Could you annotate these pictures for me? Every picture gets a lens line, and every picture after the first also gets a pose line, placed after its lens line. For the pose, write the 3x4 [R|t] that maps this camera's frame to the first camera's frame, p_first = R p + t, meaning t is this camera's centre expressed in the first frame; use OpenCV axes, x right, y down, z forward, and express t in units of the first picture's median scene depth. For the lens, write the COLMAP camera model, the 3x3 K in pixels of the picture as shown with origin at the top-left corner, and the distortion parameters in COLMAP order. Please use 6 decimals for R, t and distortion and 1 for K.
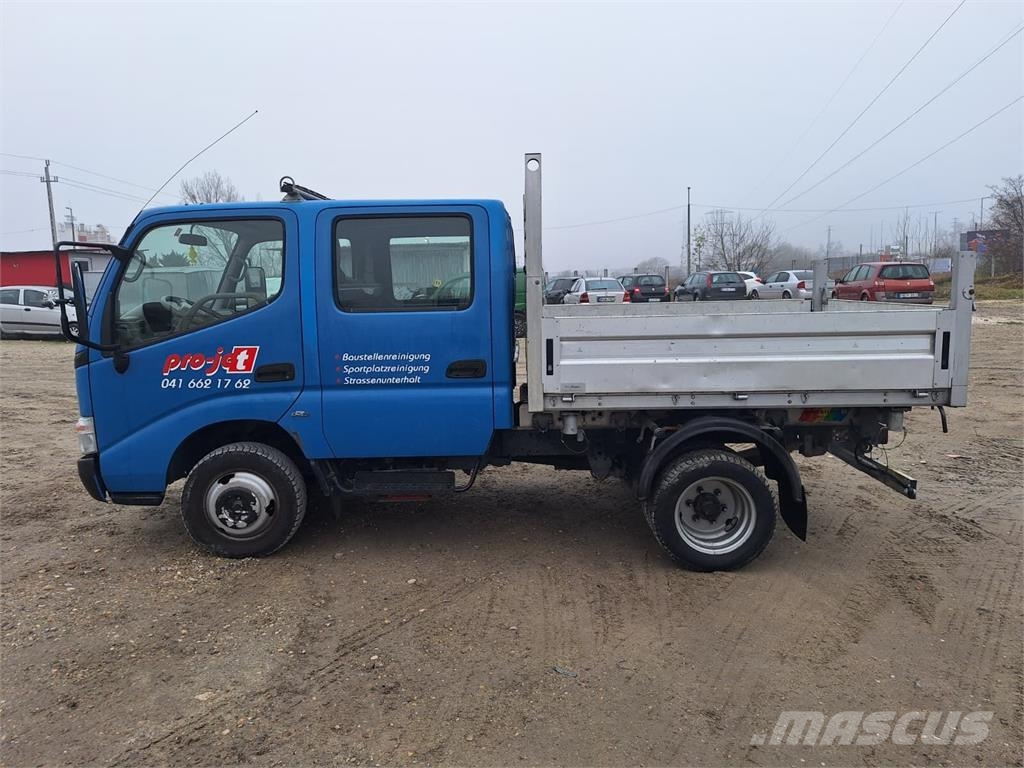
lens RADIAL K [[706.7, 0, 498.8], [0, 706.7, 378.4], [0, 0, 1]] dist [0.079901, -0.079500]
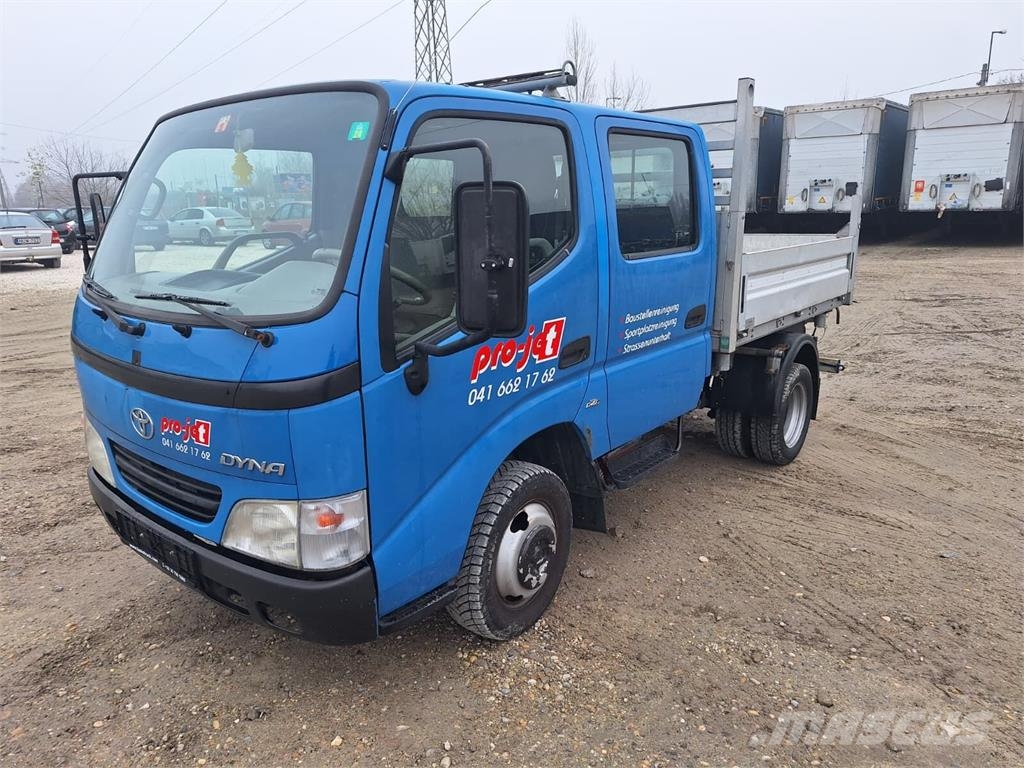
lens RADIAL K [[706.7, 0, 508.8], [0, 706.7, 376.7], [0, 0, 1]] dist [0.079901, -0.079500]
pose [[0.616517, -0.172760, 0.768154, -0.896431], [0.109061, 0.984963, 0.133989, -0.085049], [-0.779752, 0.001170, 0.626088, 0.610948]]
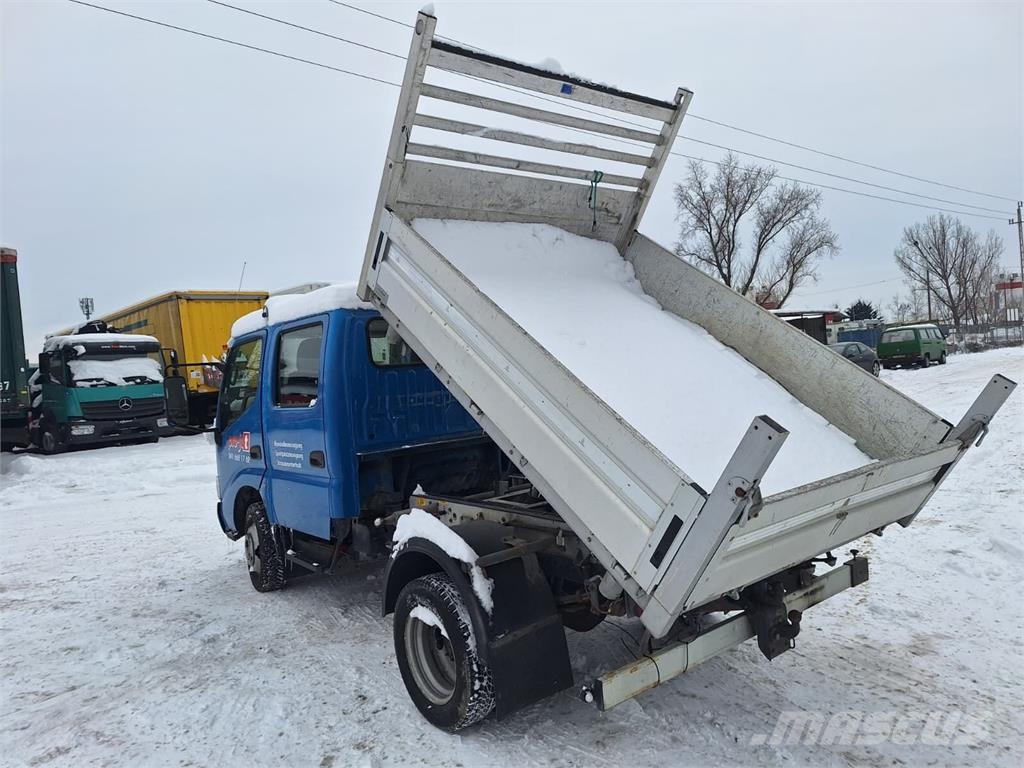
lens RADIAL K [[706.7, 0, 503.8], [0, 706.7, 380.2], [0, 0, 1]] dist [0.079901, -0.079500]
pose [[0.641525, -0.019299, -0.766859, 0.996482], [-0.040152, 0.997468, -0.058692, -0.082791], [0.766051, 0.068443, 0.639126, 0.496616]]
